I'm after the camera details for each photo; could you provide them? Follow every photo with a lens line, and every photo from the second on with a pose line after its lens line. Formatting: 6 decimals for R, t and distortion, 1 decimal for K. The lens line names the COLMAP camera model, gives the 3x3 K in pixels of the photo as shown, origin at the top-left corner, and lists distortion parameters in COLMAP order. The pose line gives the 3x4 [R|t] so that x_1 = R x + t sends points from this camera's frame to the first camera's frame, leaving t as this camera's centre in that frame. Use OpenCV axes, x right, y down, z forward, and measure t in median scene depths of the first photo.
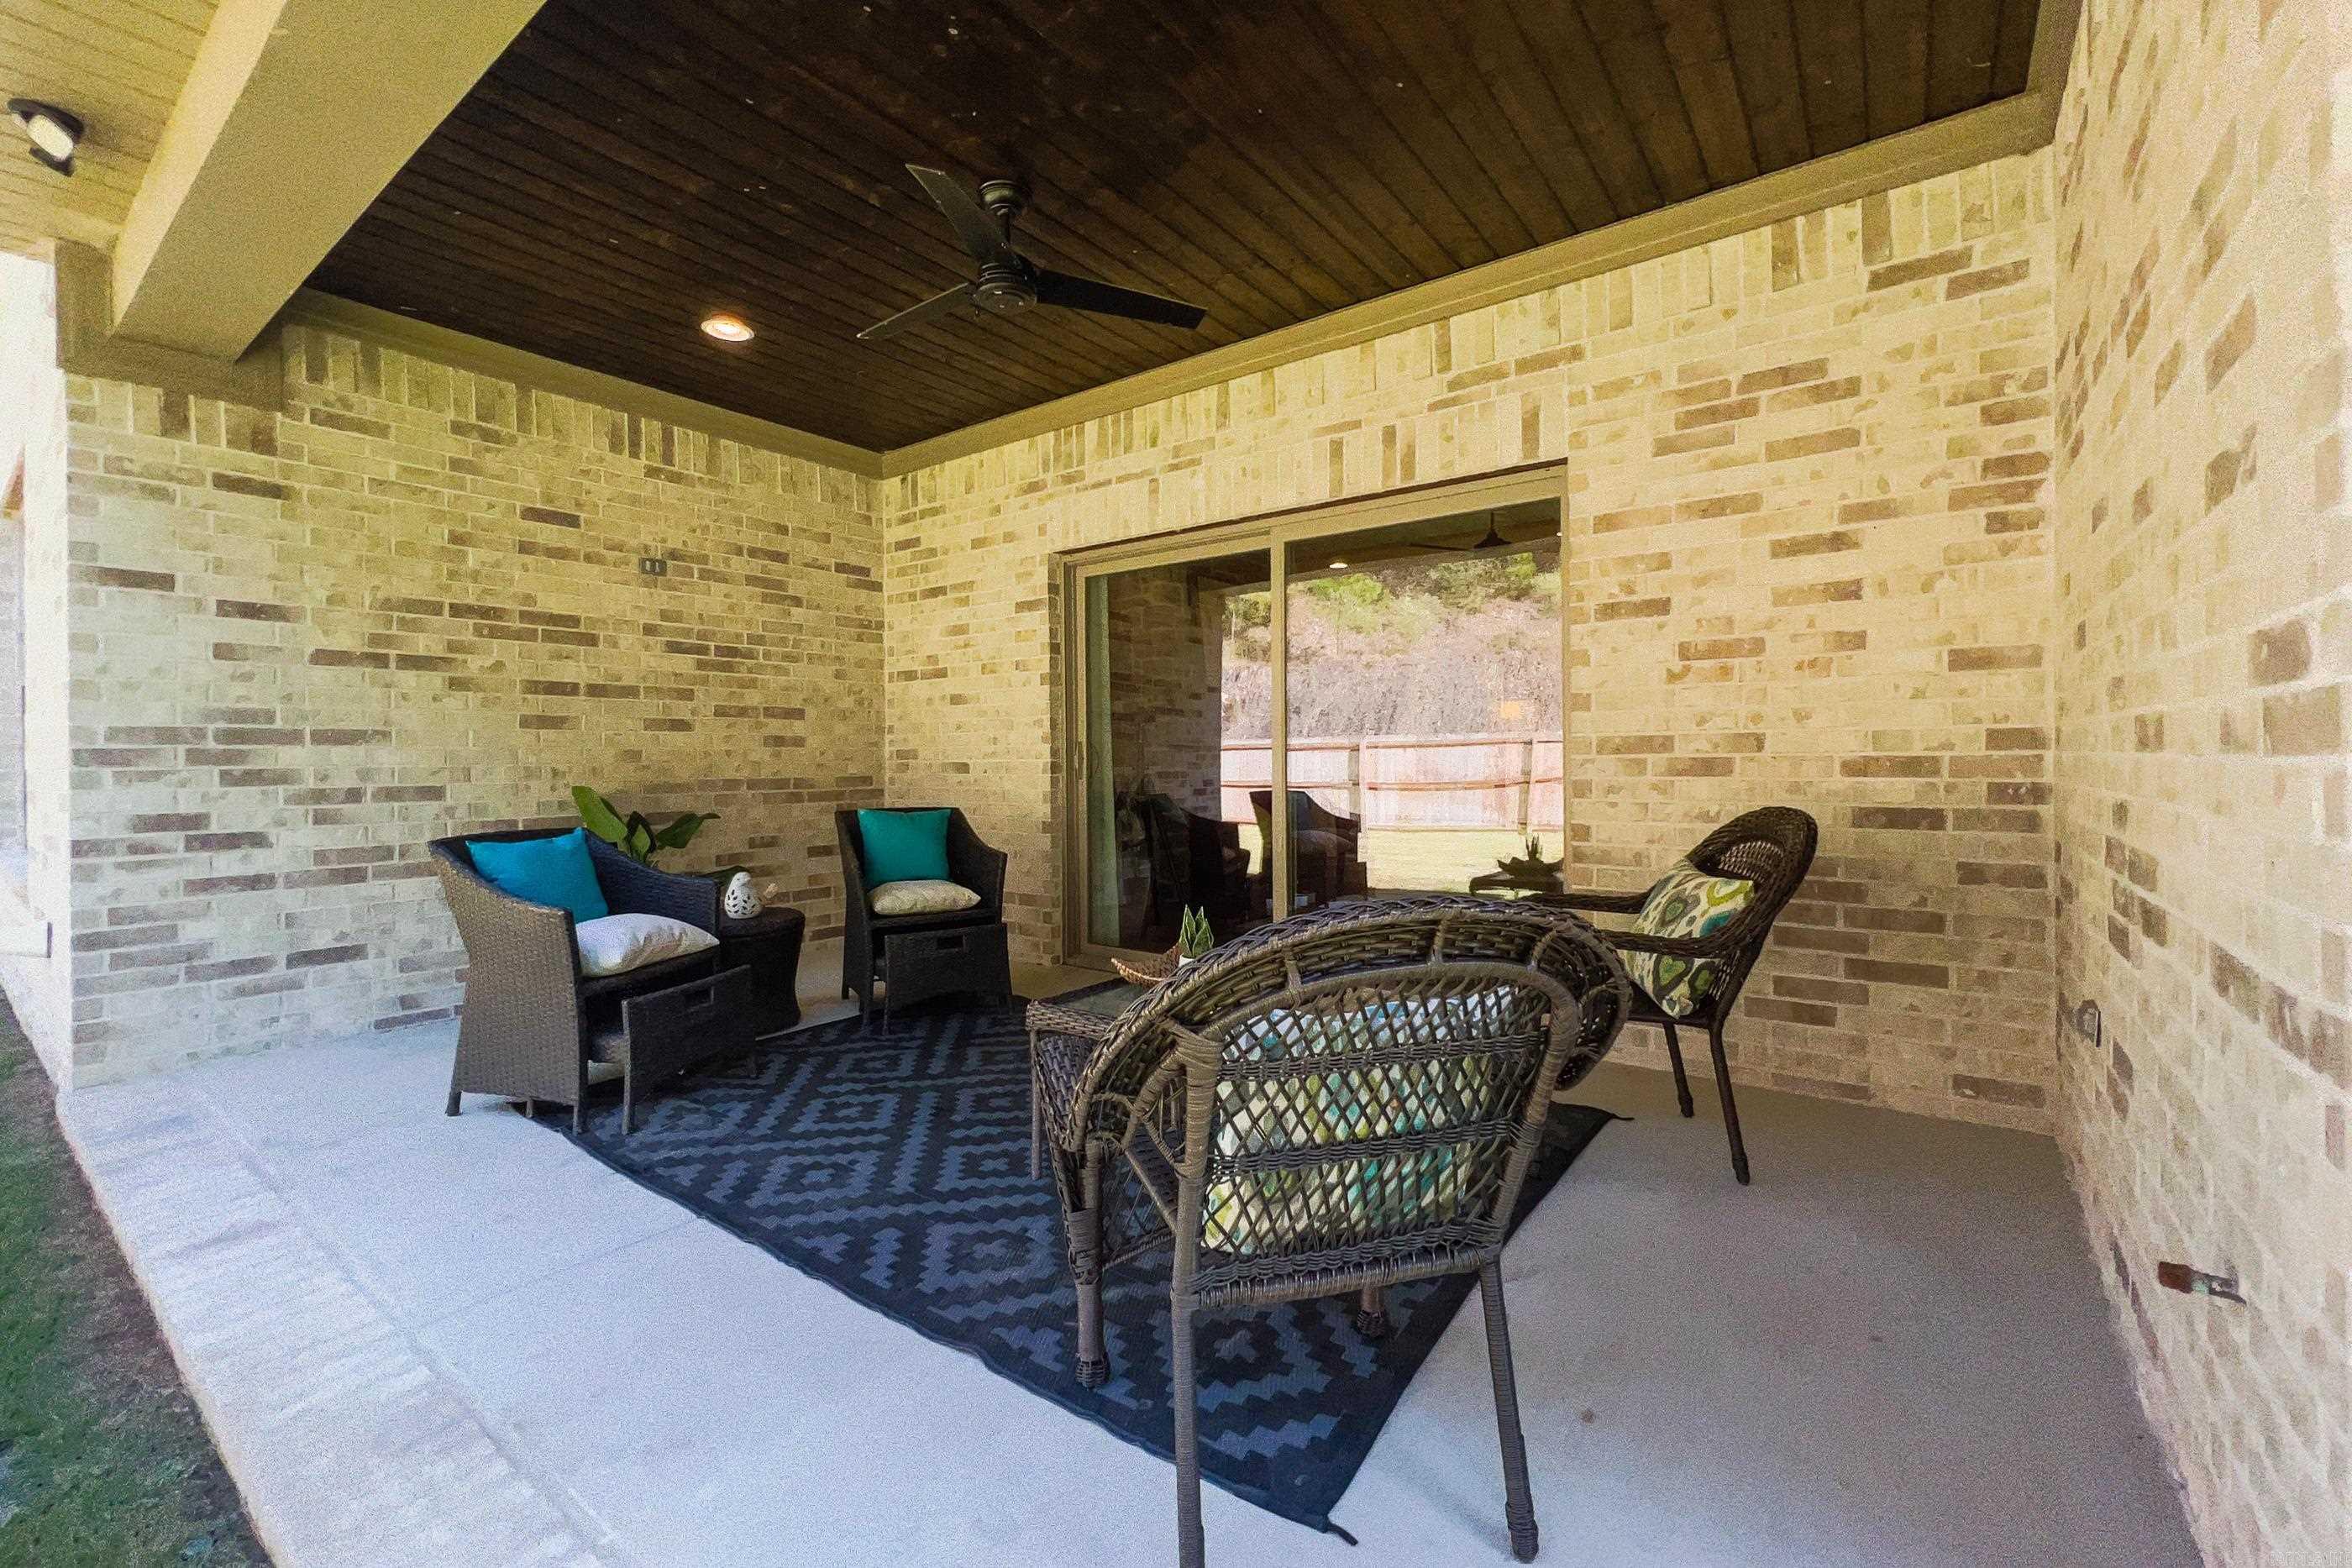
lens RADIAL K [[970.2, 0, 1173.8], [0, 970.2, 760.7], [0, 0, 1]] dist [0.000601, -0.000766]
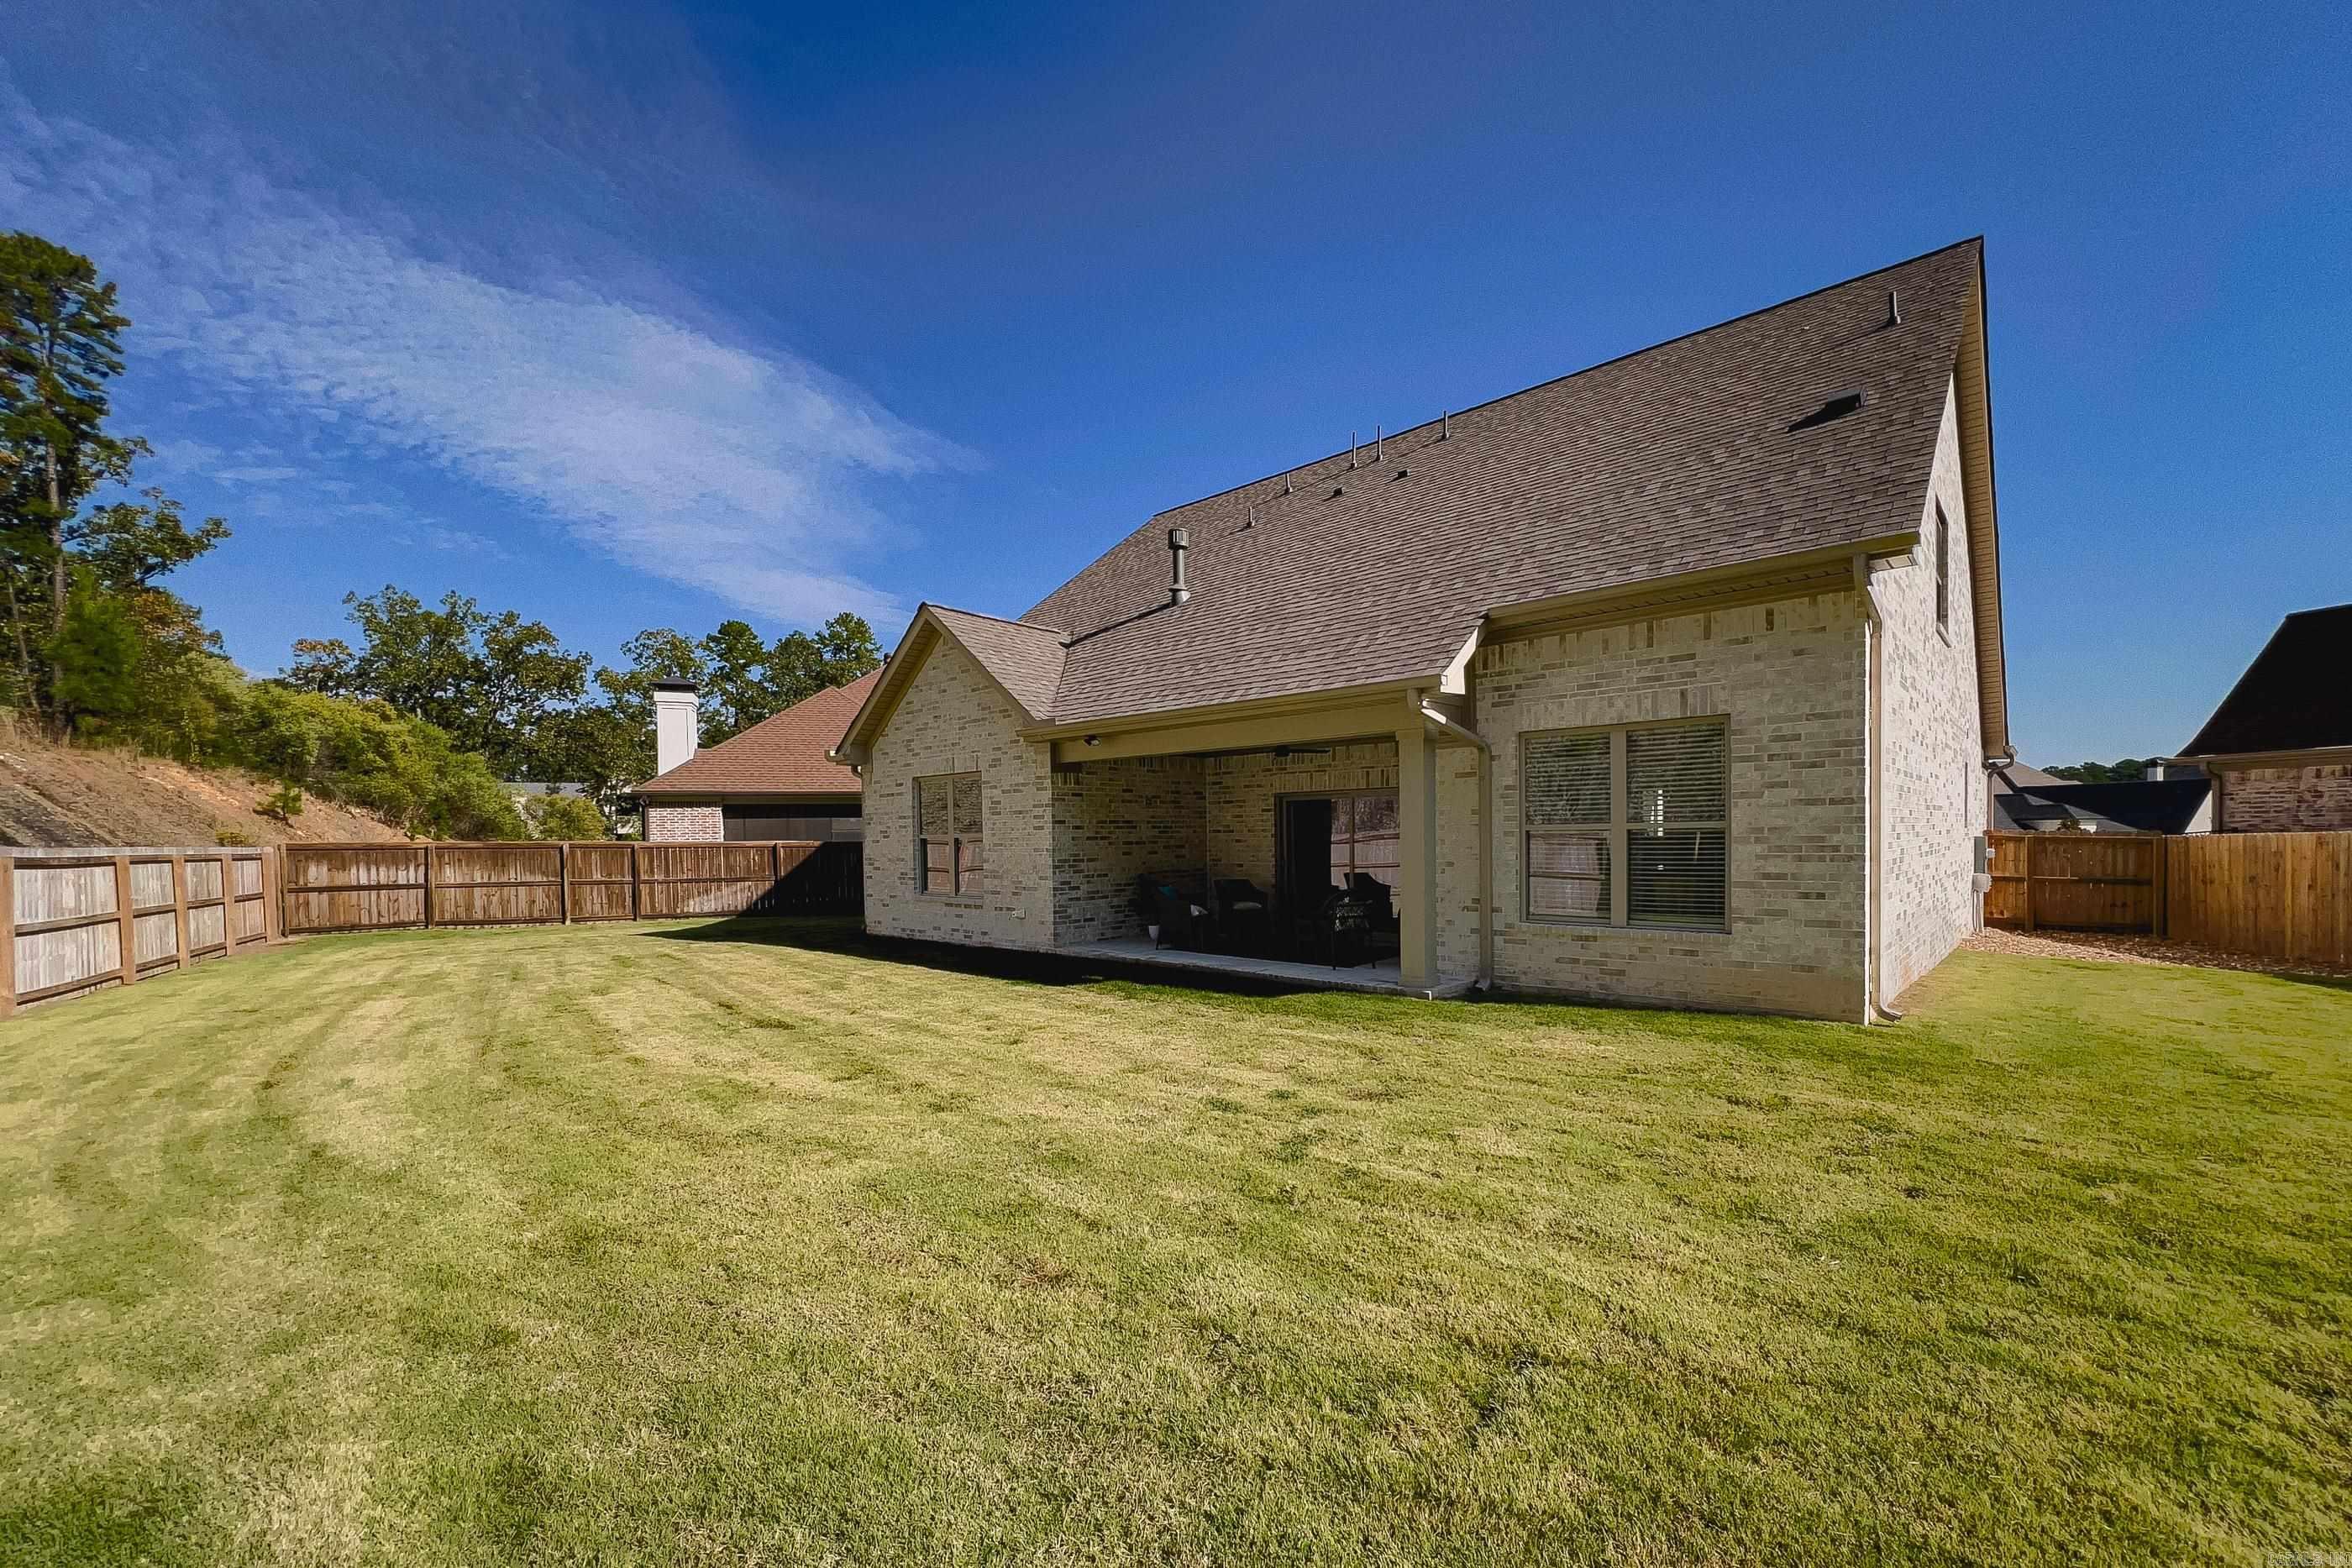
lens RADIAL K [[970.2, 0, 1197.2], [0, 970.2, 804.9], [0, 0, 1]] dist [0.000601, -0.000766]
pose [[0.996534, -0.008517, -0.082746, -0.174588], [0.006074, 0.999540, -0.029723, -0.134291], [0.082961, 0.029117, 0.996127, -2.889862]]
